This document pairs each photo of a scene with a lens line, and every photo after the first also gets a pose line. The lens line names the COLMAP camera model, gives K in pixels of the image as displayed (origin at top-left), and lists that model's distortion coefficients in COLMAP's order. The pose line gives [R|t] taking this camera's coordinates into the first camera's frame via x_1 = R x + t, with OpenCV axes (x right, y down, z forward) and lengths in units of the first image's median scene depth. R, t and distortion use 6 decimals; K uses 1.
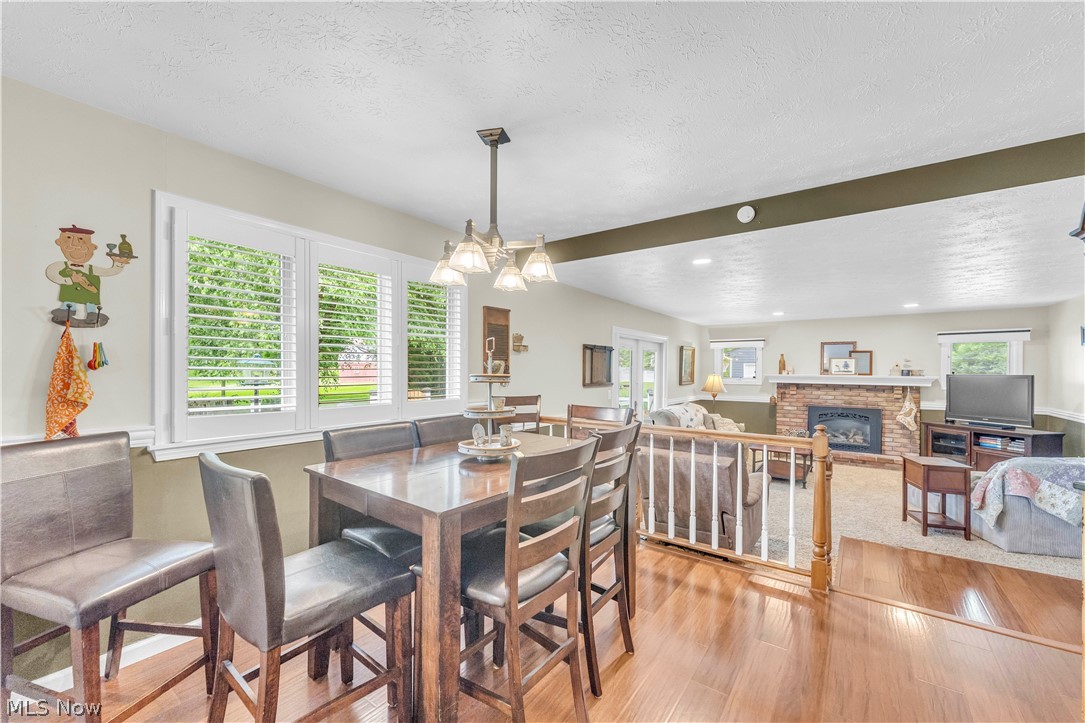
lens RADIAL K [[443.5, 0, 535.8], [0, 443.5, 368.4], [0, 0, 1]] dist [-0.001583, -0.000377]
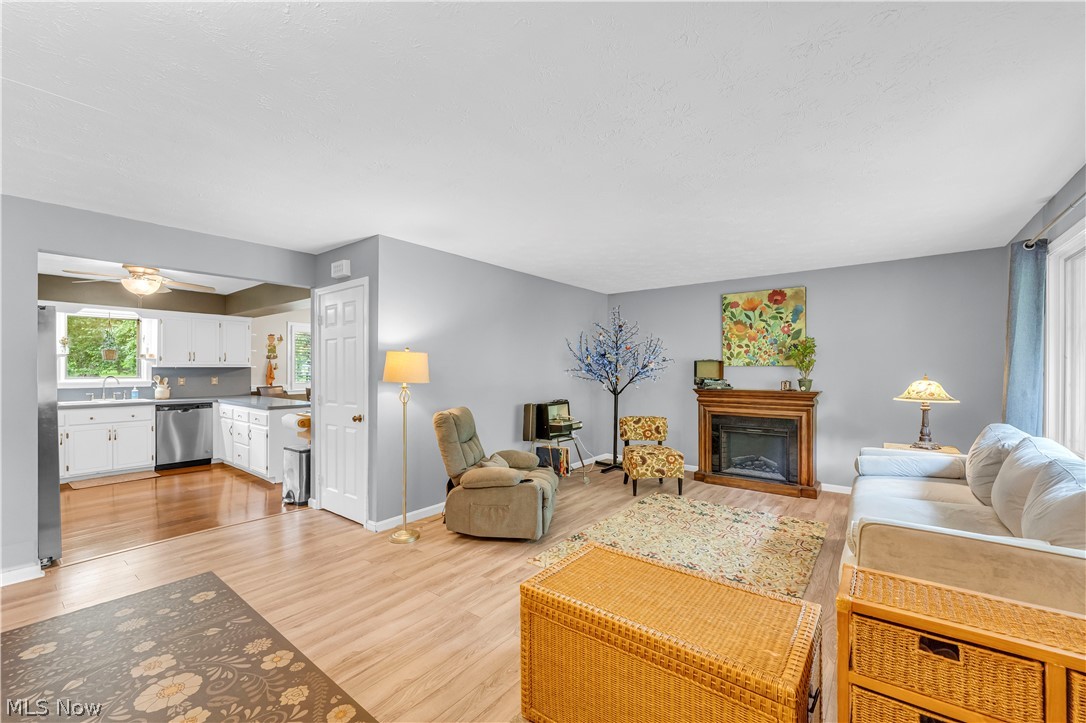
lens RADIAL K [[443.9, 0, 530.7], [0, 443.9, 367.1], [0, 0, 1]] dist [-0.001583, -0.000377]
pose [[0.998963, -0.003588, -0.045379, 0.414996], [0.003525, 0.999993, -0.001472, -0.002149], [0.045384, 0.001311, 0.998969, -0.809531]]
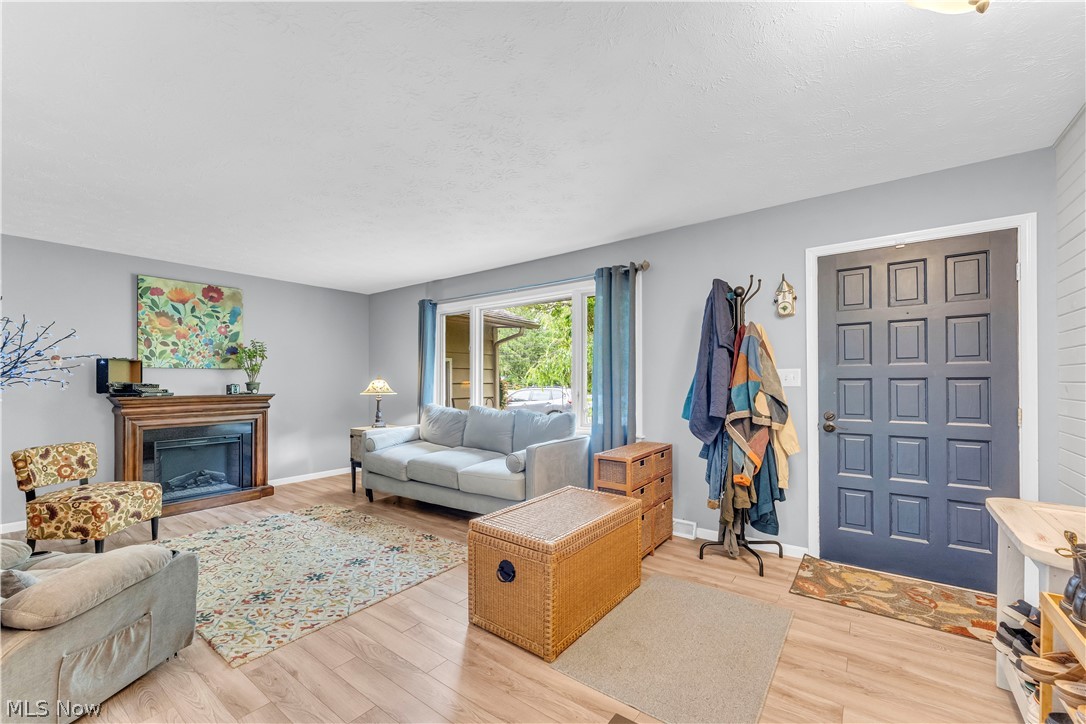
lens RADIAL K [[443.9, 0, 537.7], [0, 443.9, 379.7], [0, 0, 1]] dist [-0.001583, -0.000377]
pose [[0.013313, -0.000365, 0.999911, 0.104623], [0.000761, 1.000000, 0.000355, 0.013905], [-0.999911, 0.000757, 0.013313, -0.547123]]
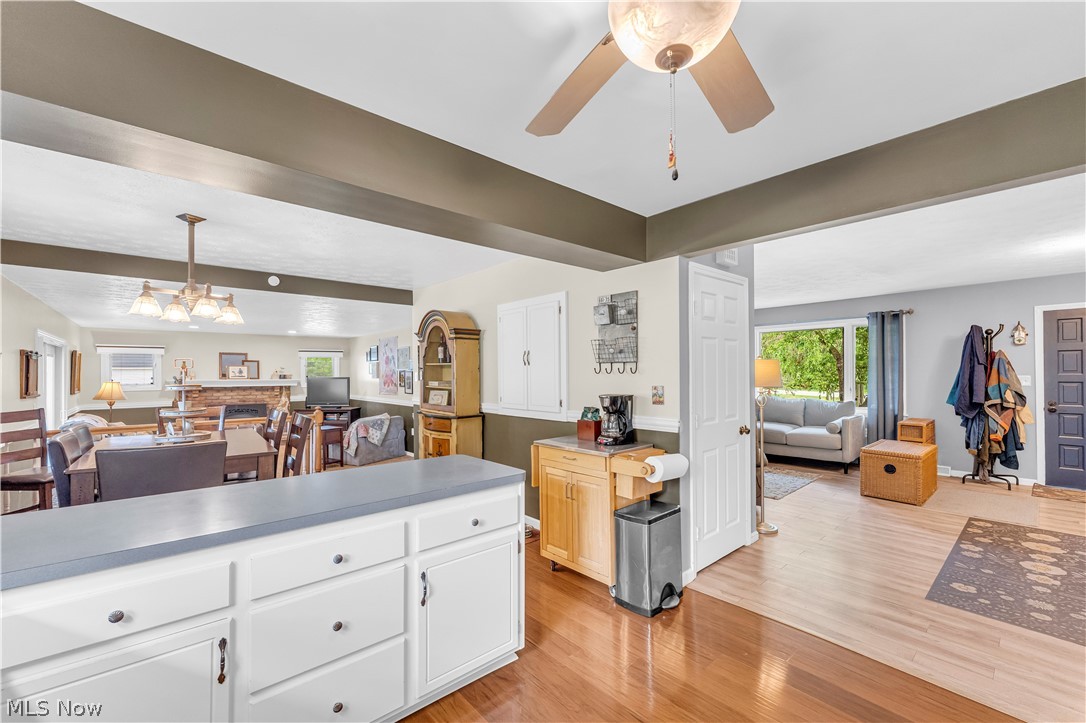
lens RADIAL K [[443.9, 0, 538.1], [0, 443.9, 369.6], [0, 0, 1]] dist [-0.001583, -0.000377]
pose [[0.216874, 0.000524, 0.976199, -0.395148], [0.002872, 0.999995, -0.001175, -0.009639], [-0.976195, 0.003058, 0.216872, -0.125246]]
